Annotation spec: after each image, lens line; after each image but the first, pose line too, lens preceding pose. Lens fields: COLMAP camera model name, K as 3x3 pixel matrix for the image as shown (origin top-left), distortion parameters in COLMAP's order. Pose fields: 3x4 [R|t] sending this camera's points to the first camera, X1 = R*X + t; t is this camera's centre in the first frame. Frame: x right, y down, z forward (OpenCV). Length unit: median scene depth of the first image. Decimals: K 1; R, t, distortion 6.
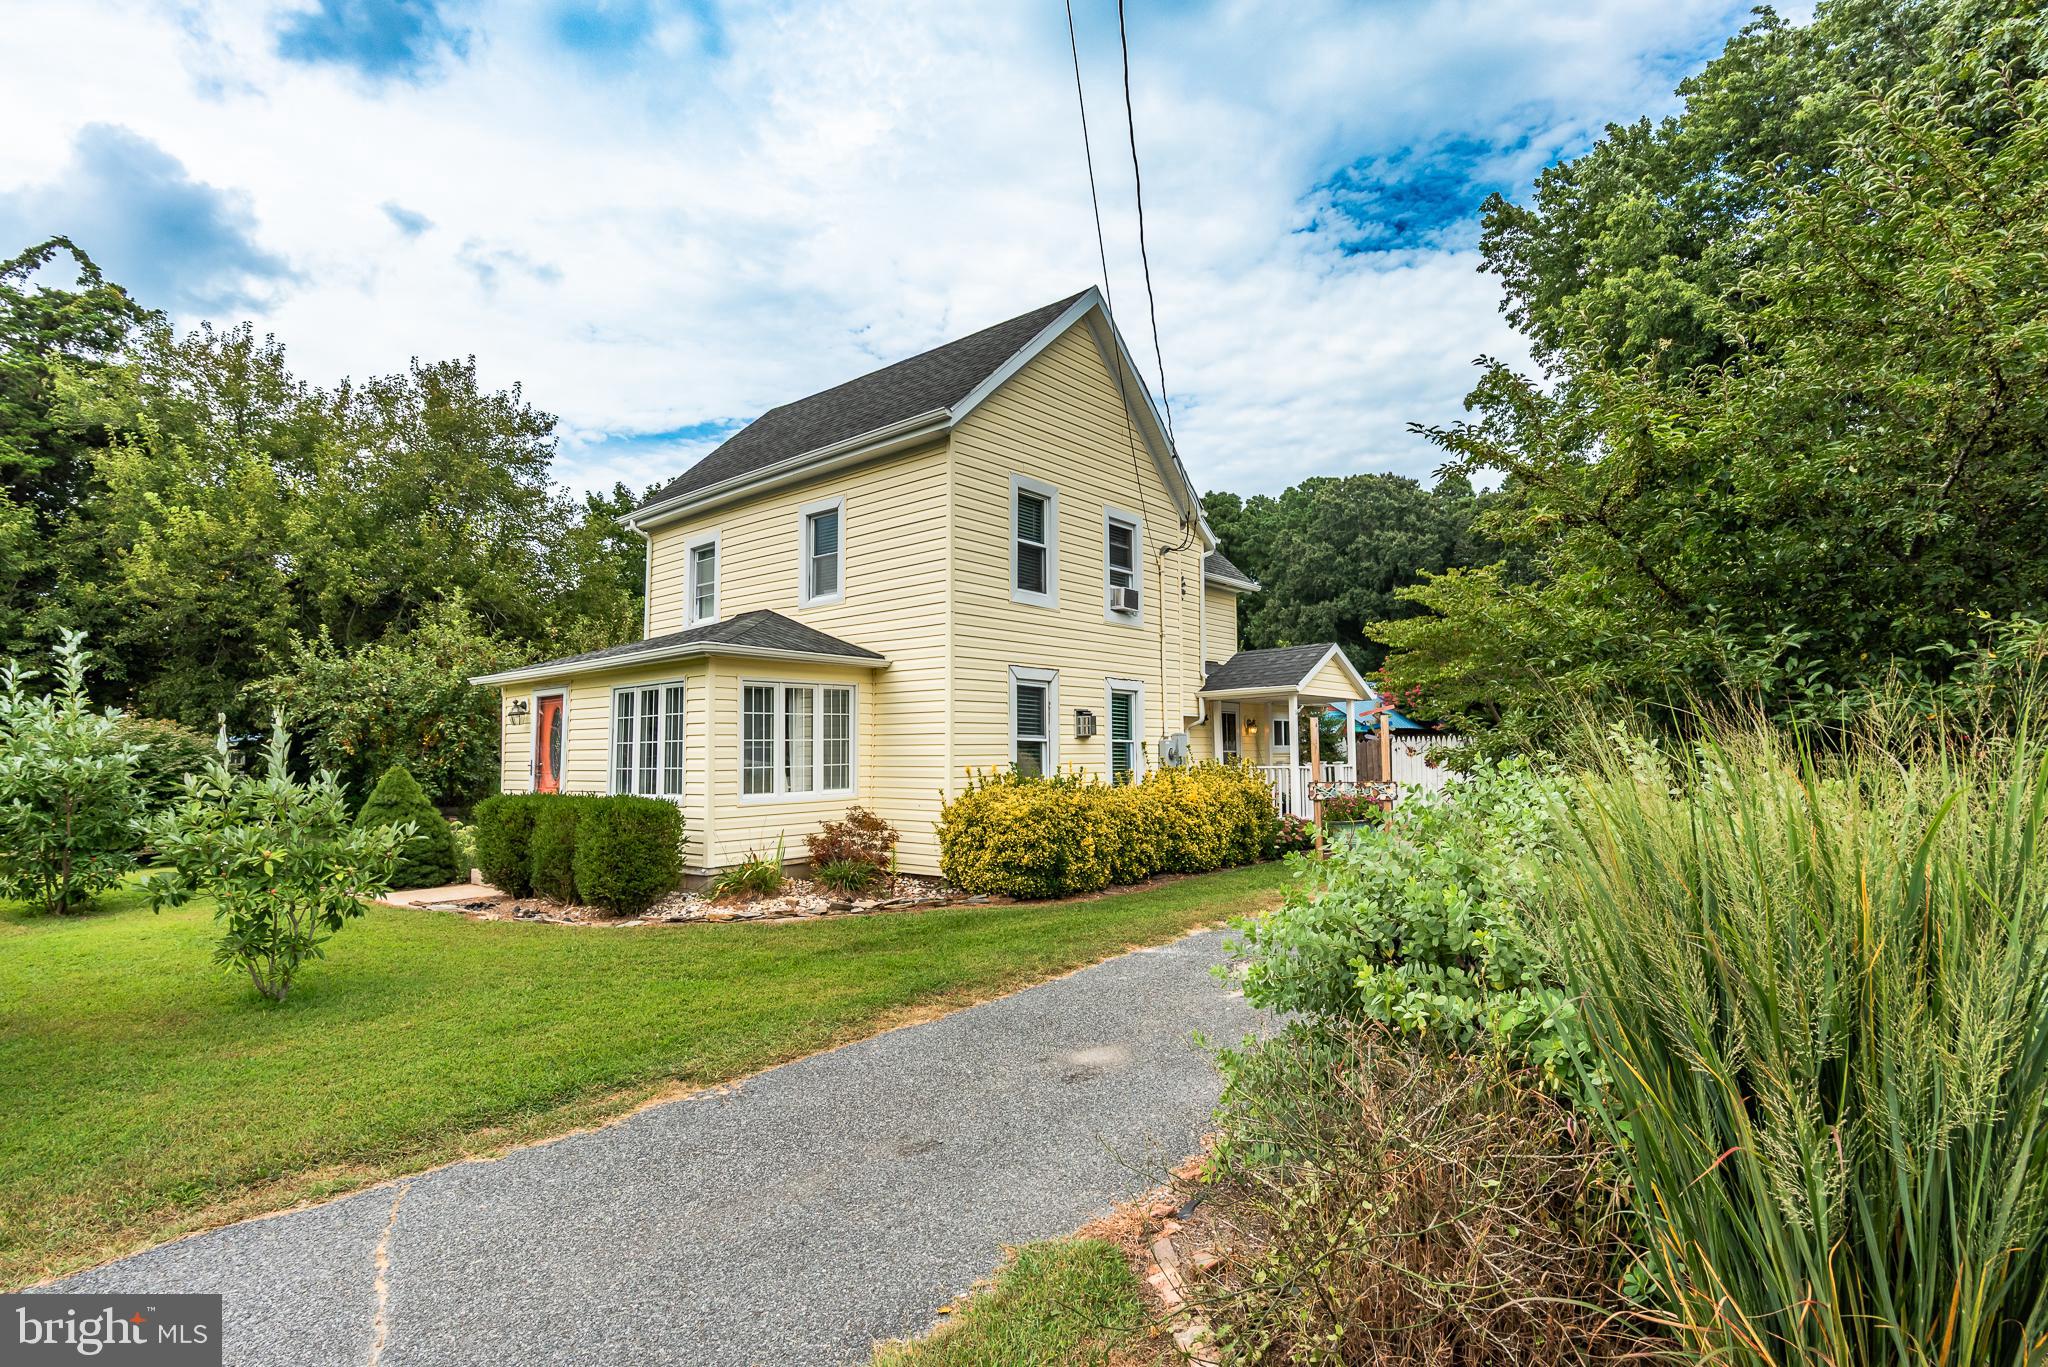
lens RADIAL K [[1008.8, 0, 1019.4], [0, 1008.8, 697.5], [0, 0, 1]] dist [0.001525, -0.000072]
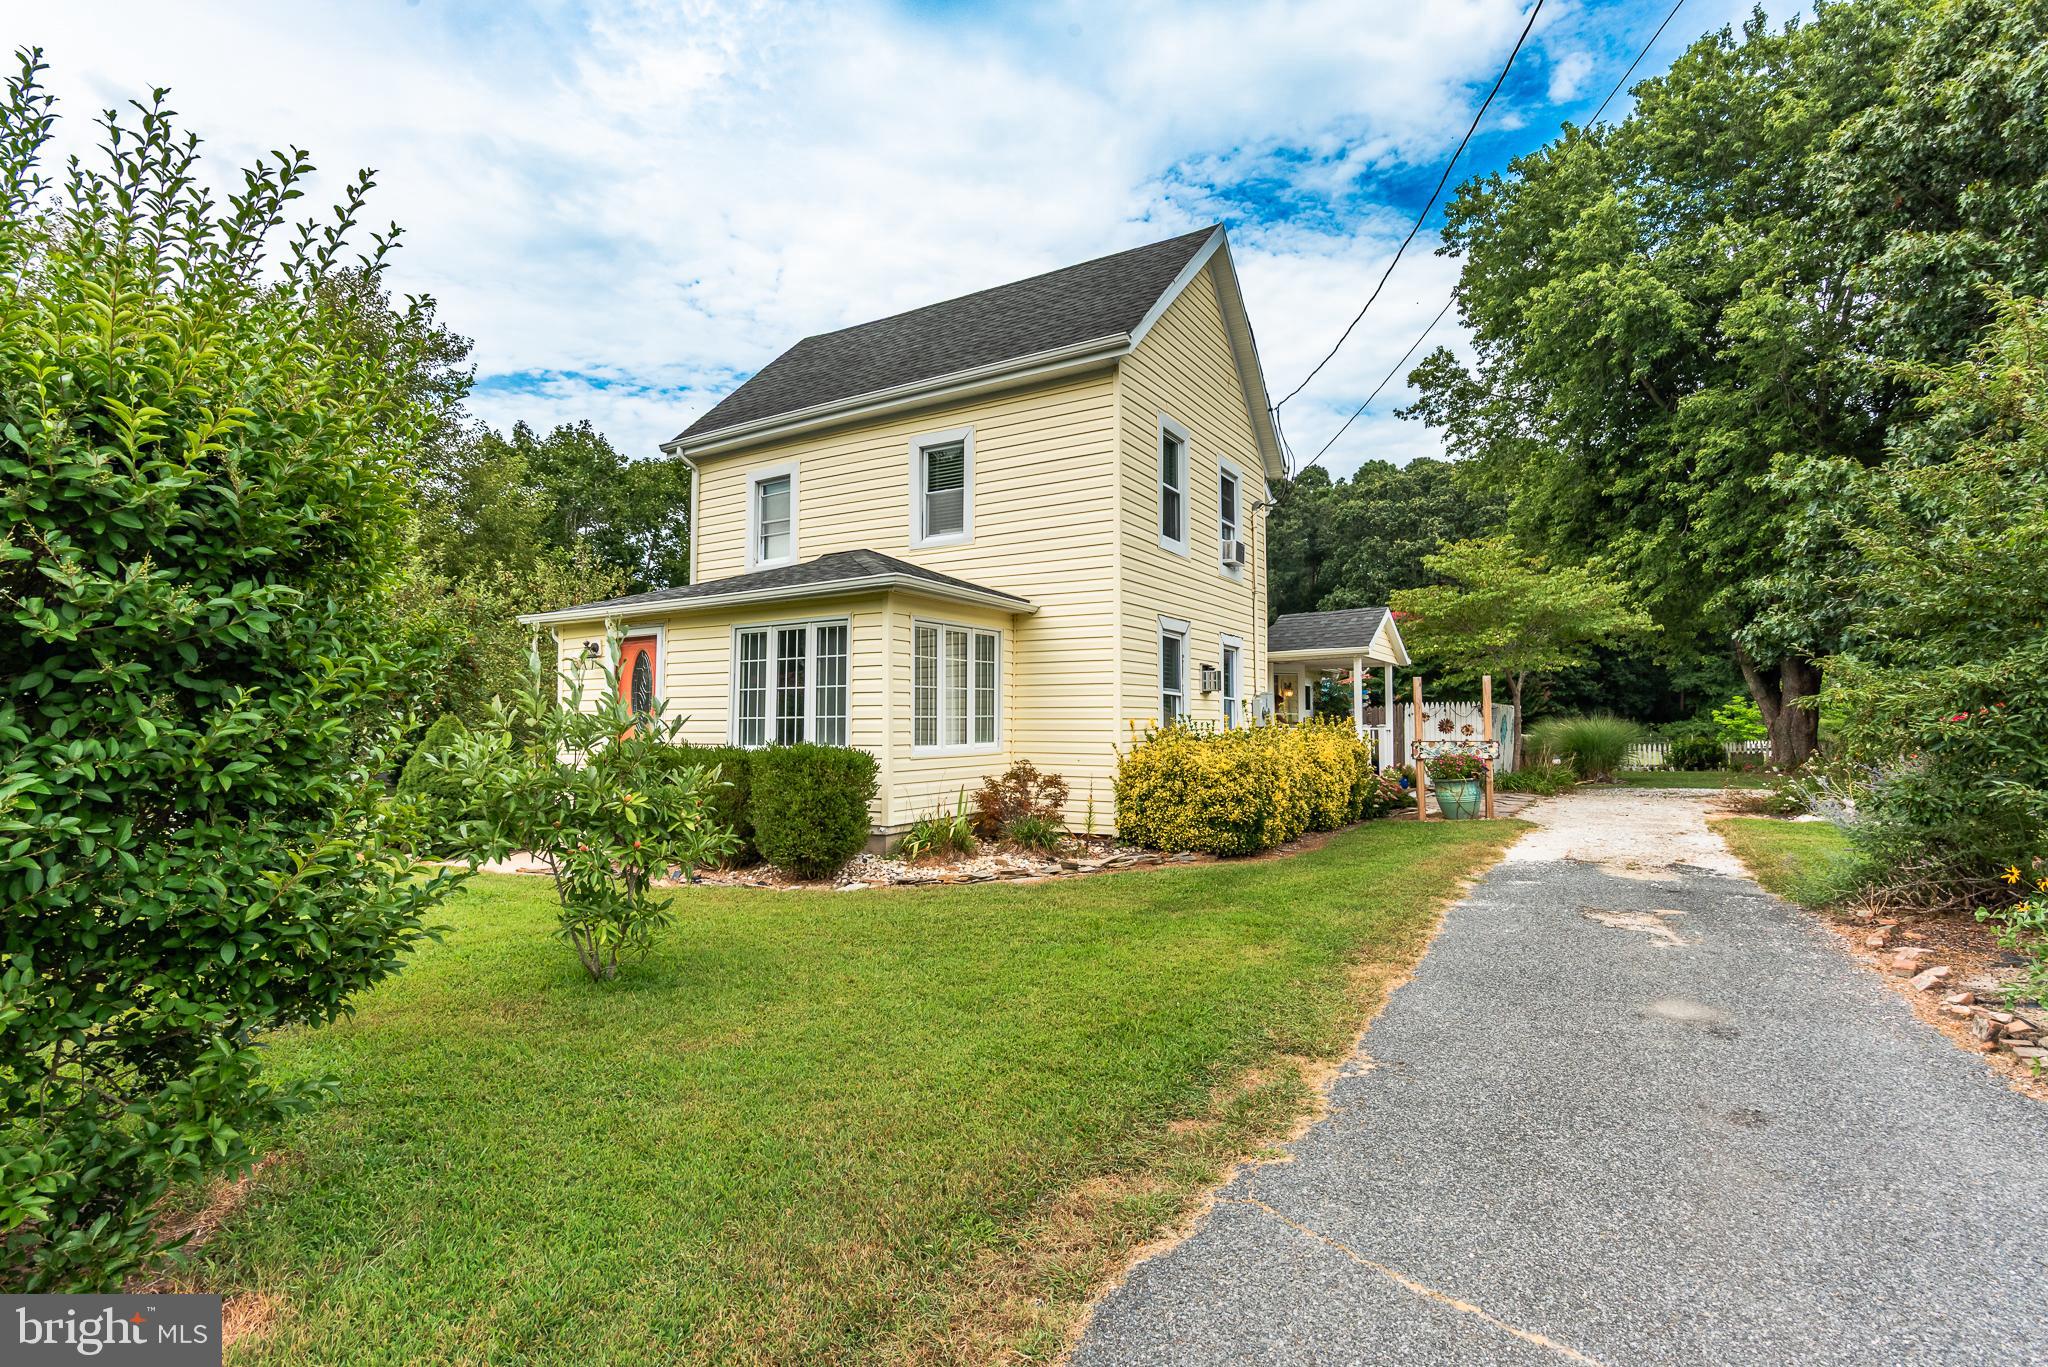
lens RADIAL K [[997.7, 0, 1021.0], [0, 997.7, 701.4], [0, 0, 1]] dist [0.000232, 0.000144]
pose [[0.987791, 0.013863, 0.155164, -0.290894], [-0.018438, 0.999436, 0.028083, 0.026686], [-0.154687, -0.030601, 0.987489, 0.090603]]
